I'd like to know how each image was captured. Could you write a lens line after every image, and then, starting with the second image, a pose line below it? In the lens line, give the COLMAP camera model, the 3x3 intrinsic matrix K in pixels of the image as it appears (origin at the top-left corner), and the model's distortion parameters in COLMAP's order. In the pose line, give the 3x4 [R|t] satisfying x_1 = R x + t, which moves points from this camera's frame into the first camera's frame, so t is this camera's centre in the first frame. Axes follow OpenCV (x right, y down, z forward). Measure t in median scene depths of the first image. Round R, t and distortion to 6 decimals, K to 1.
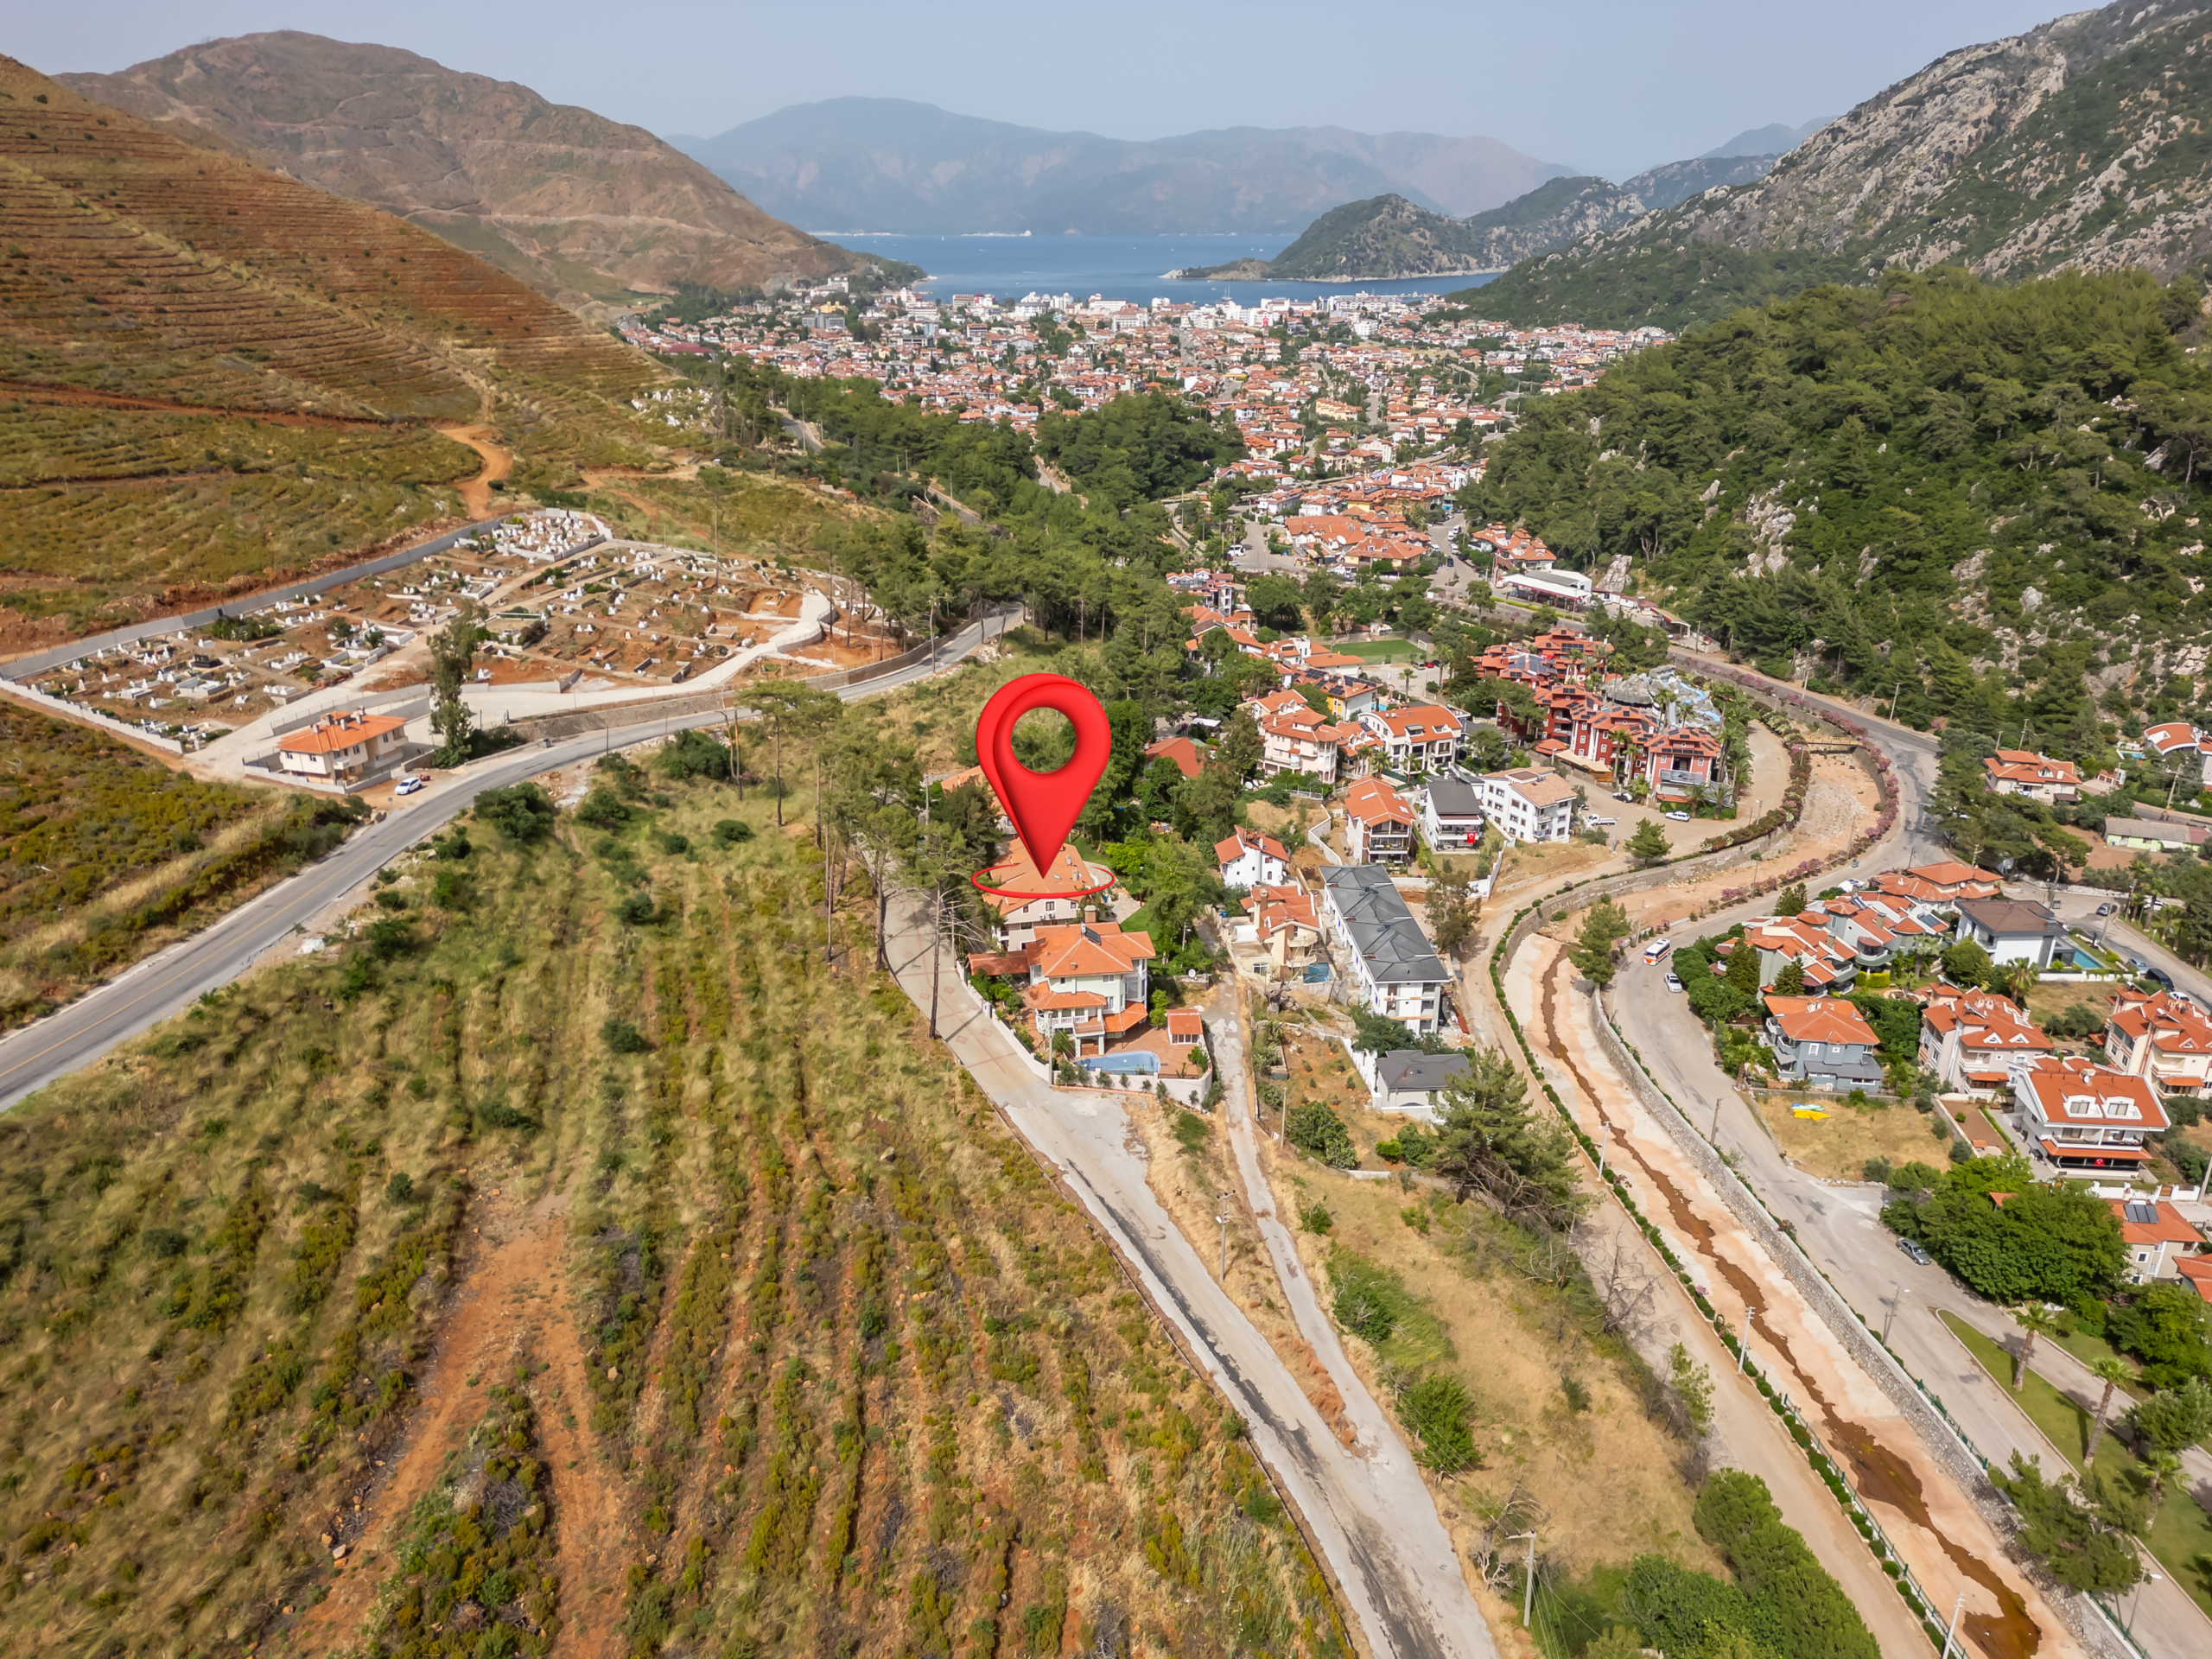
lens RADIAL K [[1538.1, 0, 1094.4], [0, 1538.1, 836.7], [0, 0, 1]] dist [0.083564, -0.062244]
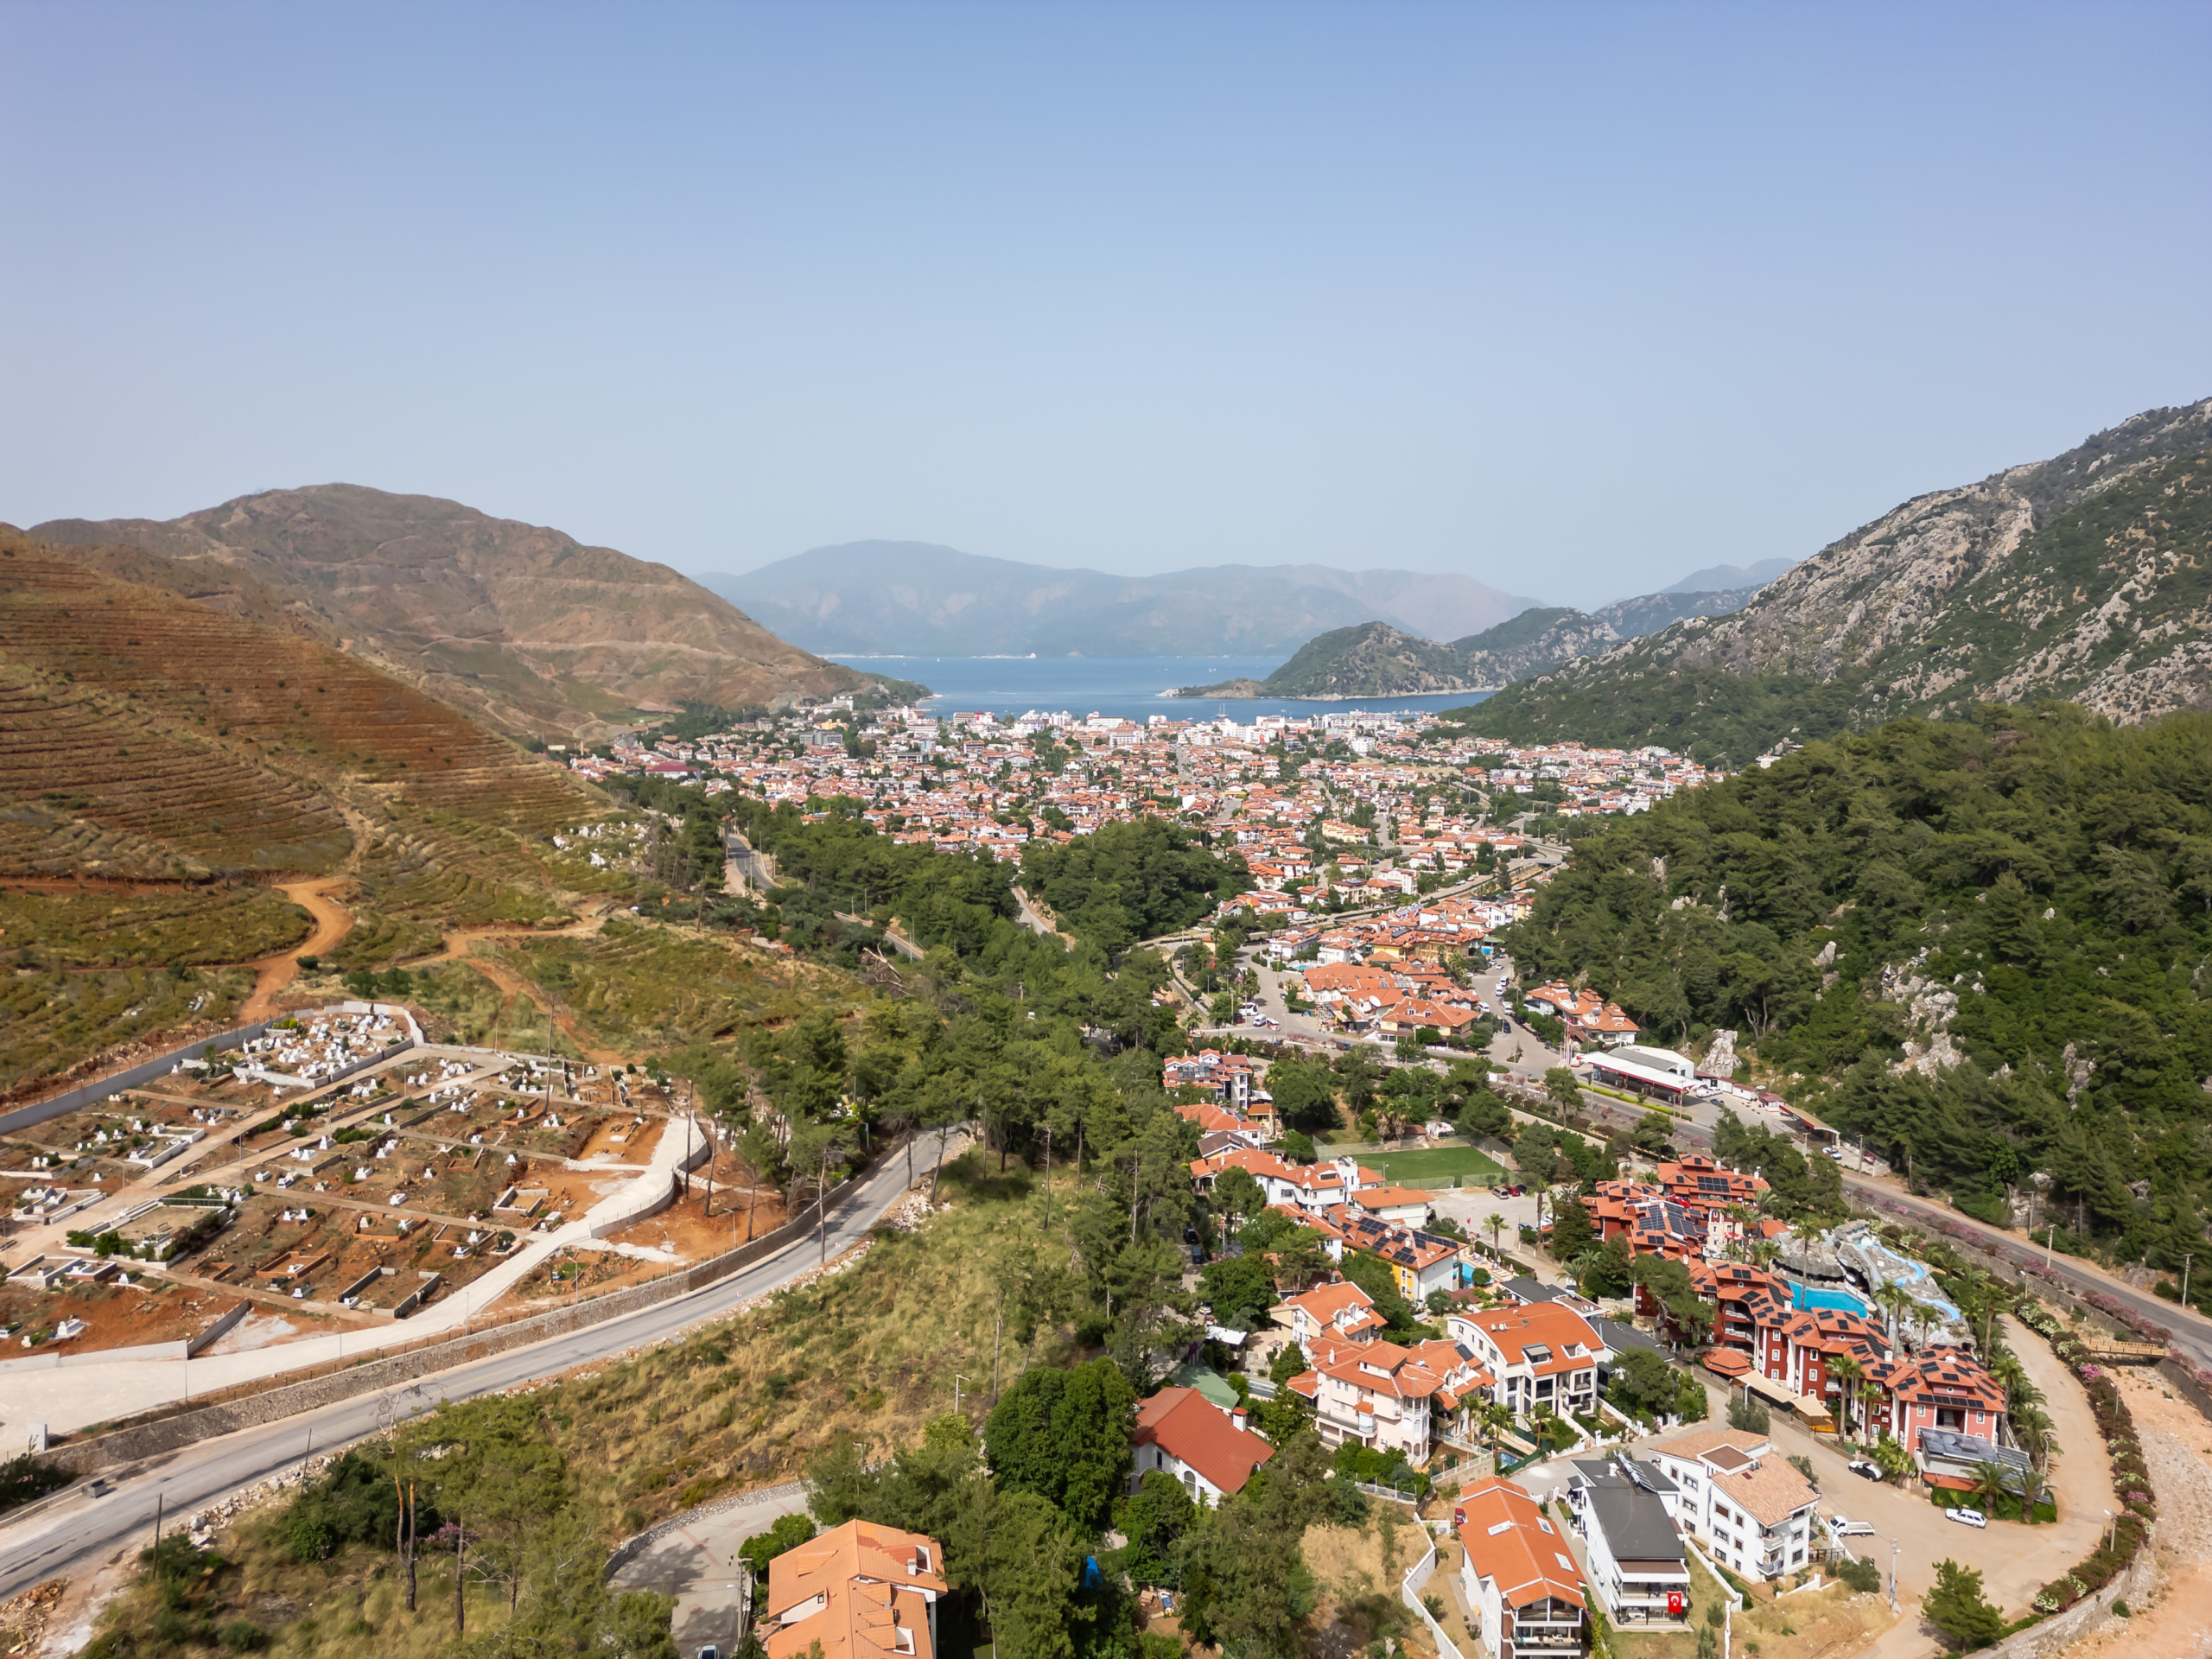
lens RADIAL K [[1538.1, 0, 1094.4], [0, 1538.1, 836.7], [0, 0, 1]] dist [0.083564, -0.062244]
pose [[0.999999, -0.000115, -0.001210, 0.007902], [-0.000192, 0.968215, -0.250118, -0.056224], [0.001200, 0.250118, 0.968215, 0.138923]]
